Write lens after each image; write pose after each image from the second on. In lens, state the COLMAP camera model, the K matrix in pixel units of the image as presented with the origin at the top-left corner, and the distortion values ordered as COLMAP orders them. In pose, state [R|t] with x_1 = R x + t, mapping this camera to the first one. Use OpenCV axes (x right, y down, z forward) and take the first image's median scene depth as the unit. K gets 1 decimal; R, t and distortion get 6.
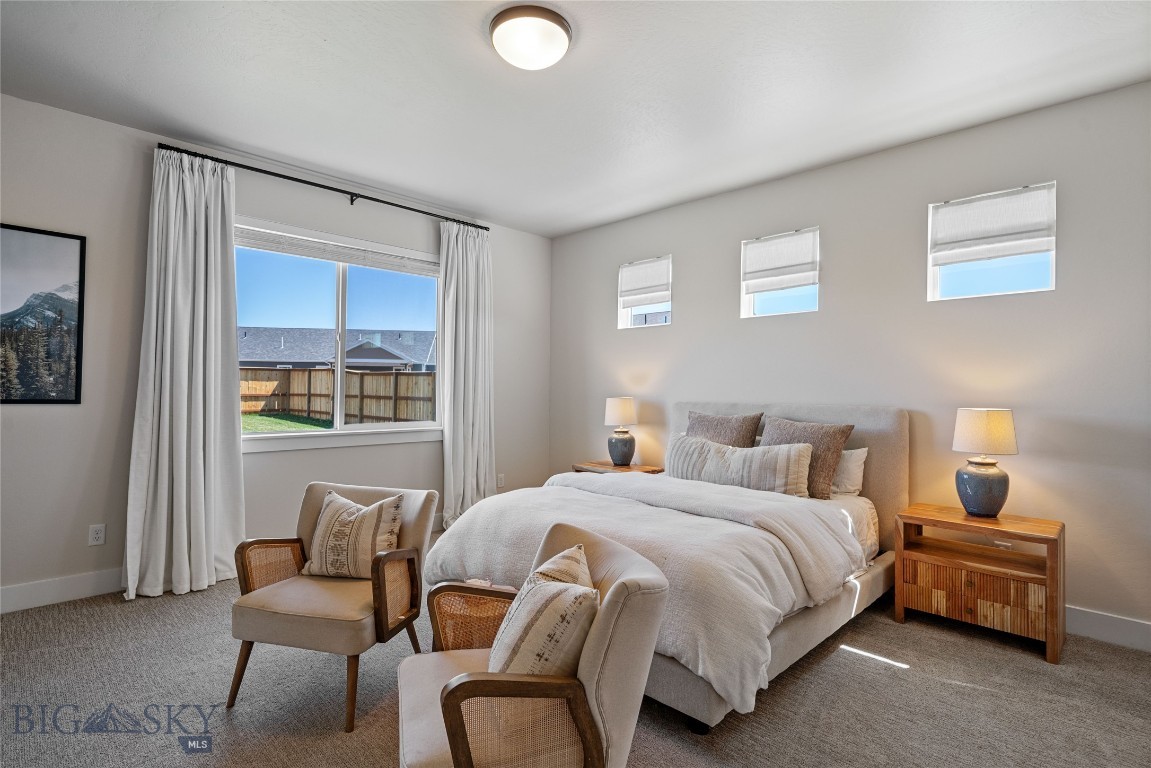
lens RADIAL K [[580.4, 0, 554.8], [0, 580.4, 377.1], [0, 0, 1]] dist [0.011028, 0.000132]
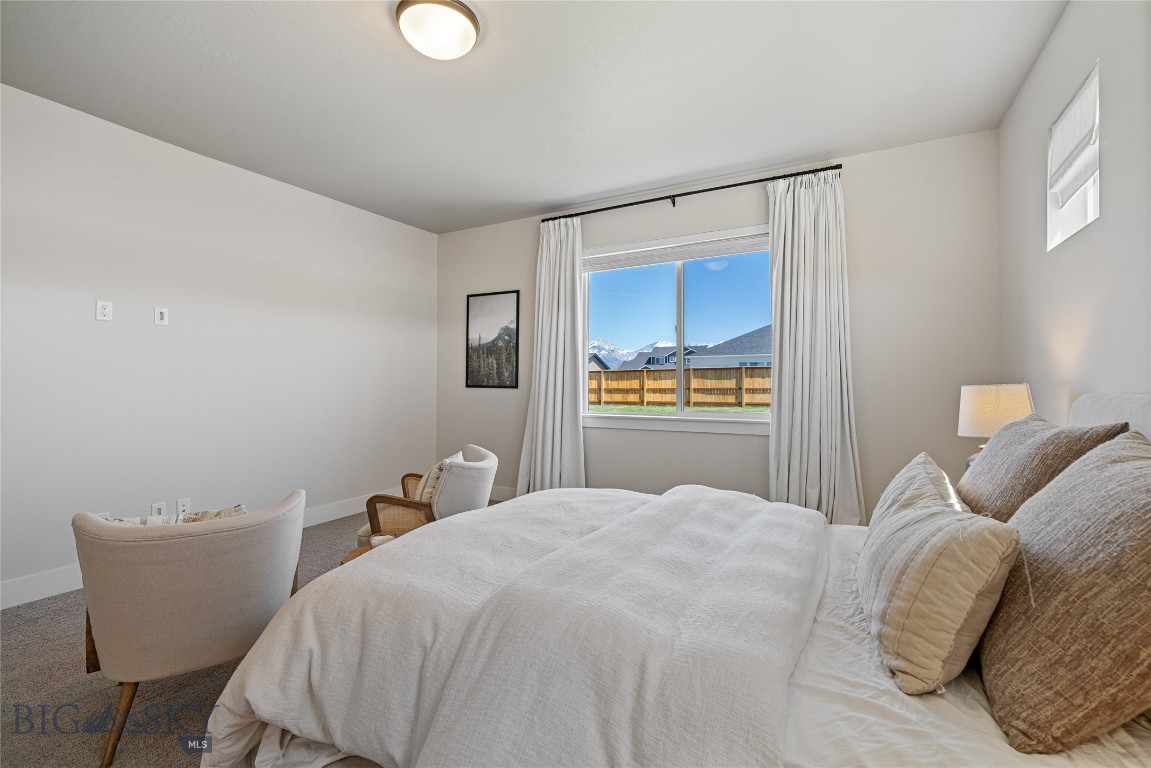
lens RADIAL K [[511.1, 0, 560.6], [0, 511.1, 361.3], [0, 0, 1]] dist [-0.000049, 0.000796]
pose [[0.271946, -0.049672, -0.961030, 0.609079], [0.023216, 0.998715, -0.045050, 0.033941], [0.962032, -0.010060, 0.272750, 0.671813]]
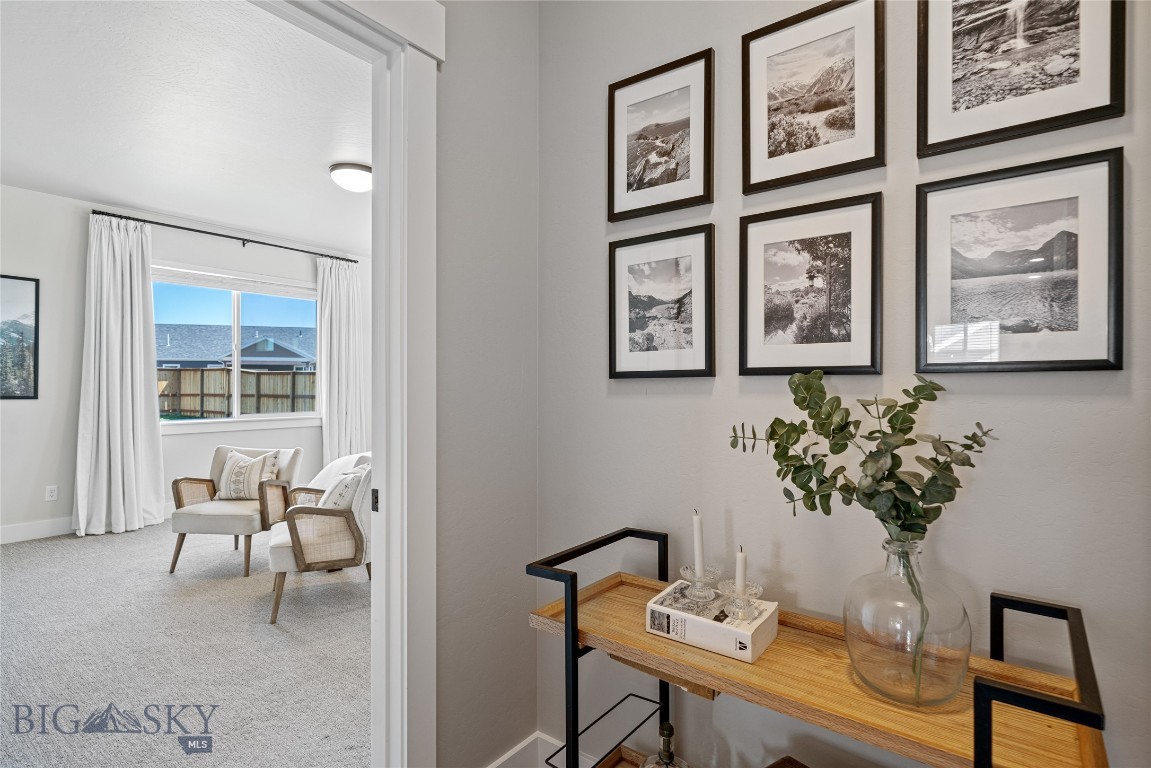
lens RADIAL K [[598.6, 0, 565.8], [0, 598.6, 383.3], [0, 0, 1]] dist [0.000979, 0.002641]
pose [[0.988601, -0.010773, 0.150174, 0.205576], [0.008396, 0.999829, 0.016453, -0.005272], [-0.150326, -0.015005, 0.988523, -0.566448]]
